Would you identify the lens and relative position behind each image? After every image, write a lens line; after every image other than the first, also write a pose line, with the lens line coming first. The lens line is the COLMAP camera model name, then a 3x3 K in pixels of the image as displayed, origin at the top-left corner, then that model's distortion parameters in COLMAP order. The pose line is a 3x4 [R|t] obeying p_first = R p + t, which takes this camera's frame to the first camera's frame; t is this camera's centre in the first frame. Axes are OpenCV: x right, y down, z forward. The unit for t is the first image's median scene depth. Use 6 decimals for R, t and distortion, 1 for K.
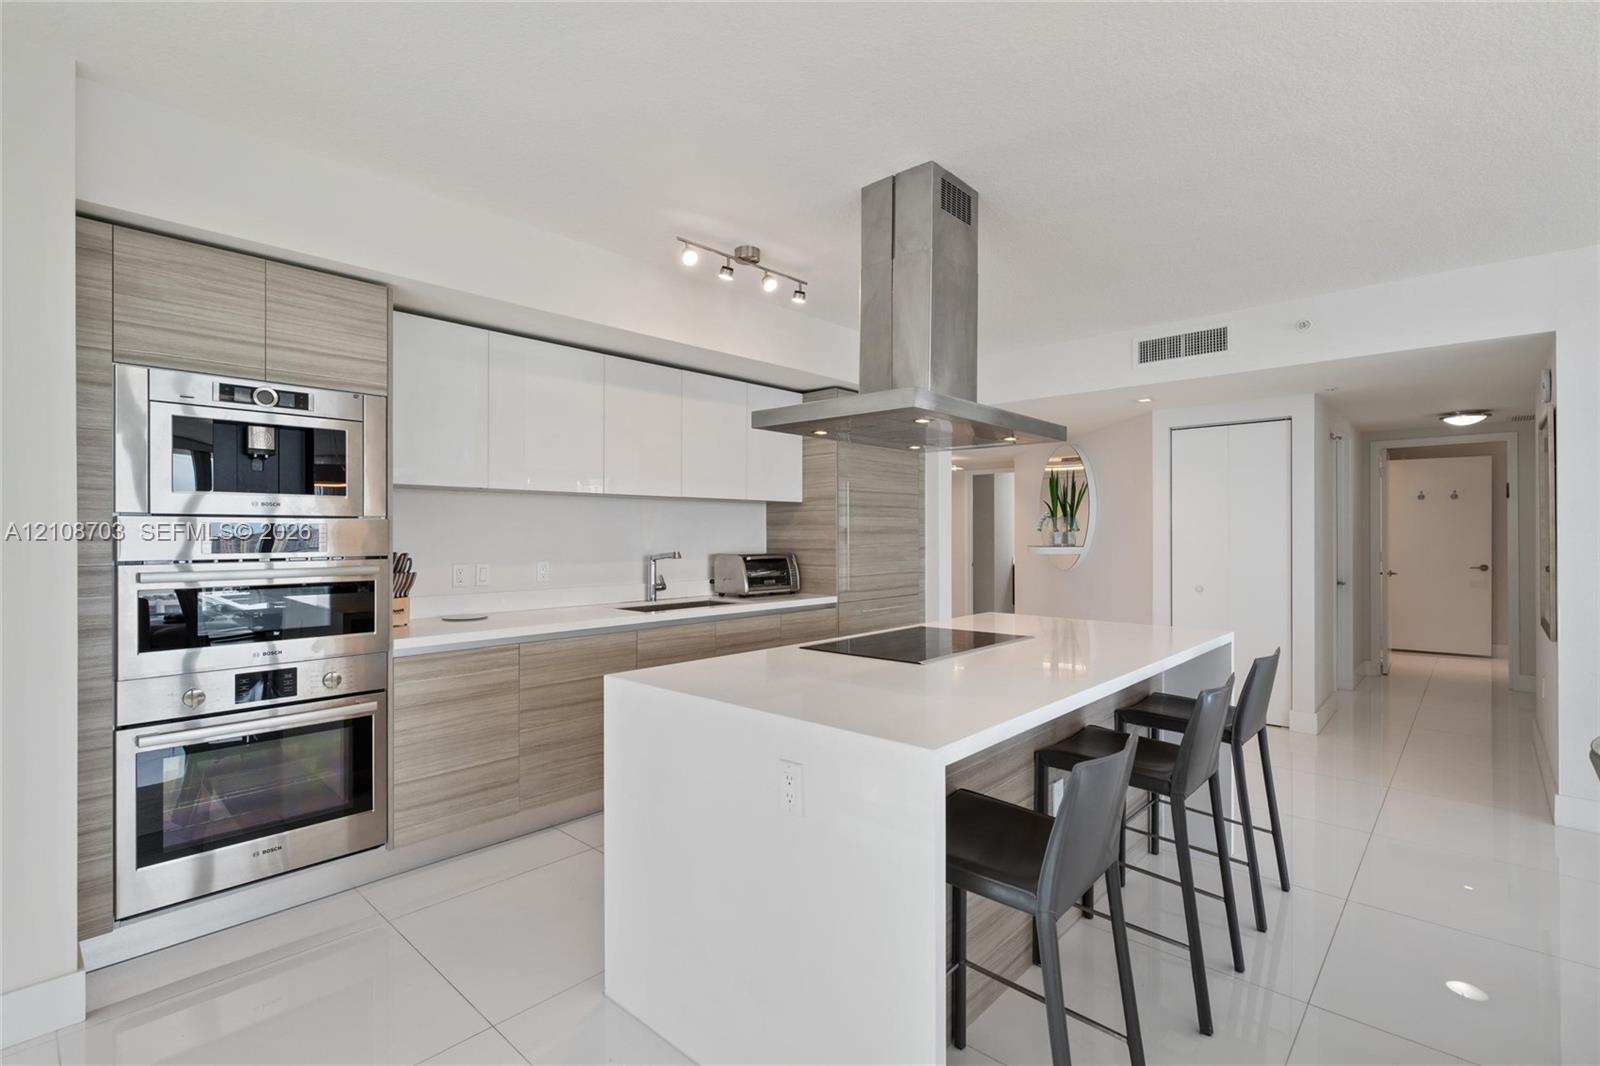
lens RADIAL K [[735.7, 0, 800.0], [0, 735.7, 533.0], [0, 0, 1]] dist [0.000100, 0.000046]
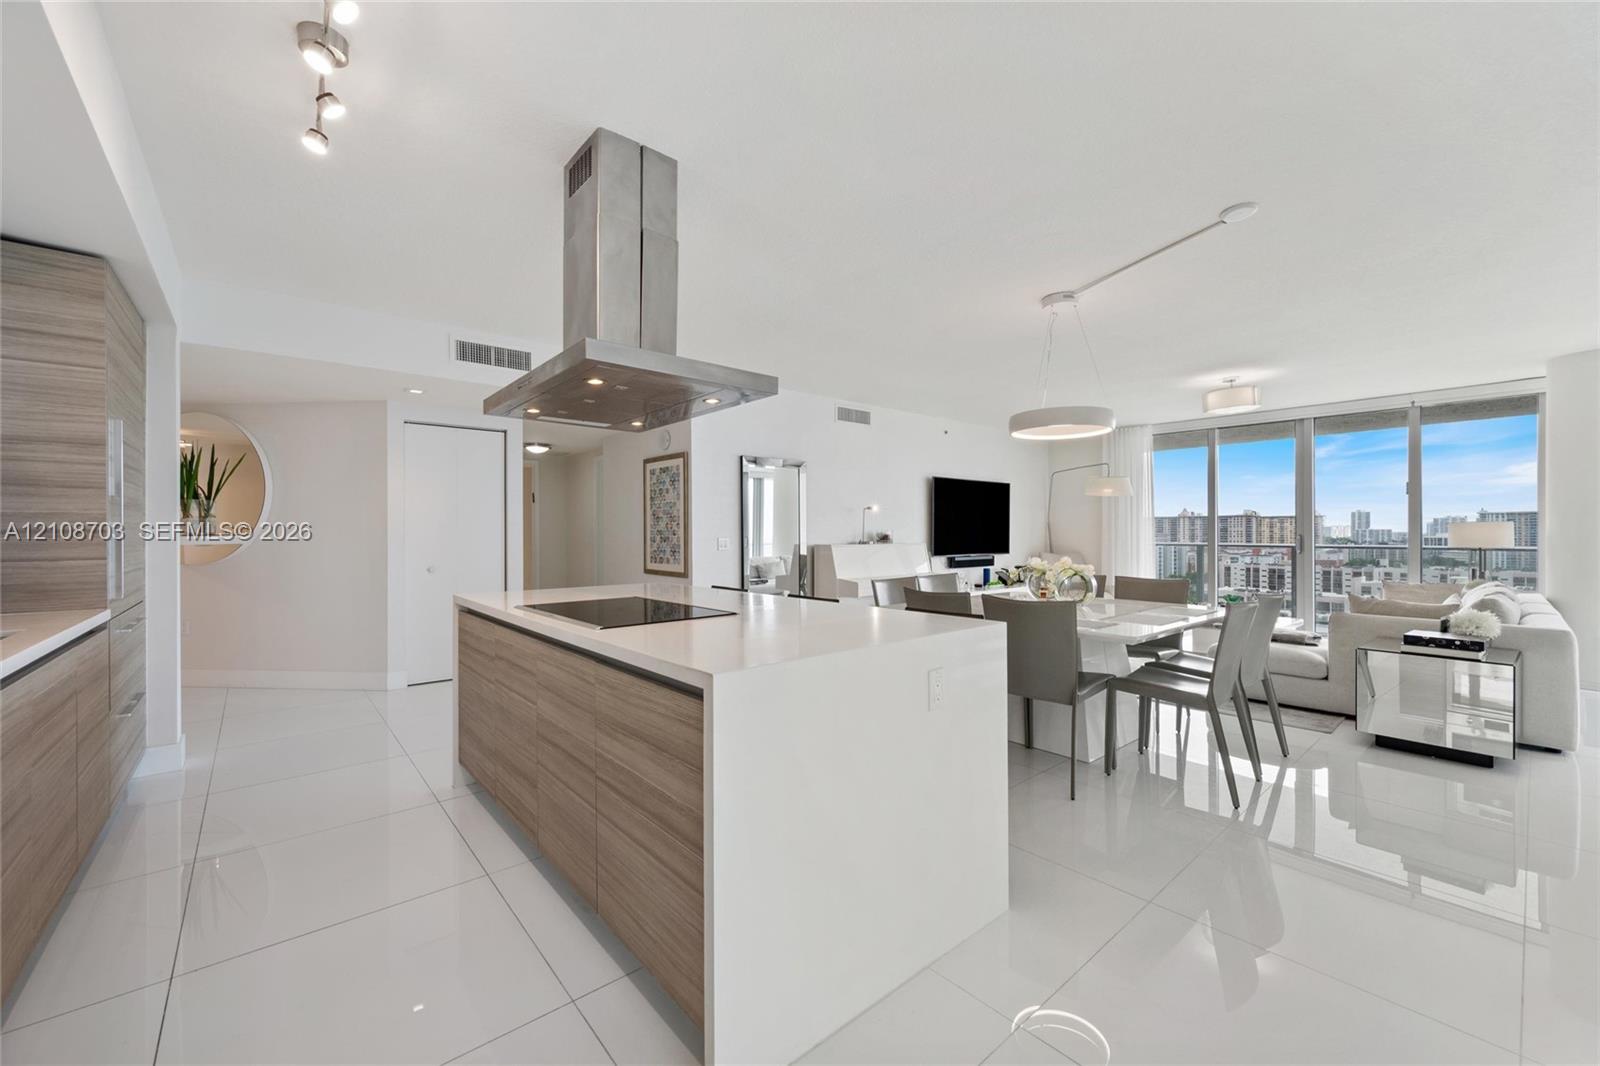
lens RADIAL K [[632.2, 0, 800.0], [0, 632.2, 533.0], [0, 0, 1]] dist [0.001498, 0.000446]
pose [[0.116196, 0.003101, 0.993221, -0.386730], [-0.007327, 0.999971, -0.002265, 0.020302], [-0.993199, -0.007015, 0.116215, 0.383930]]
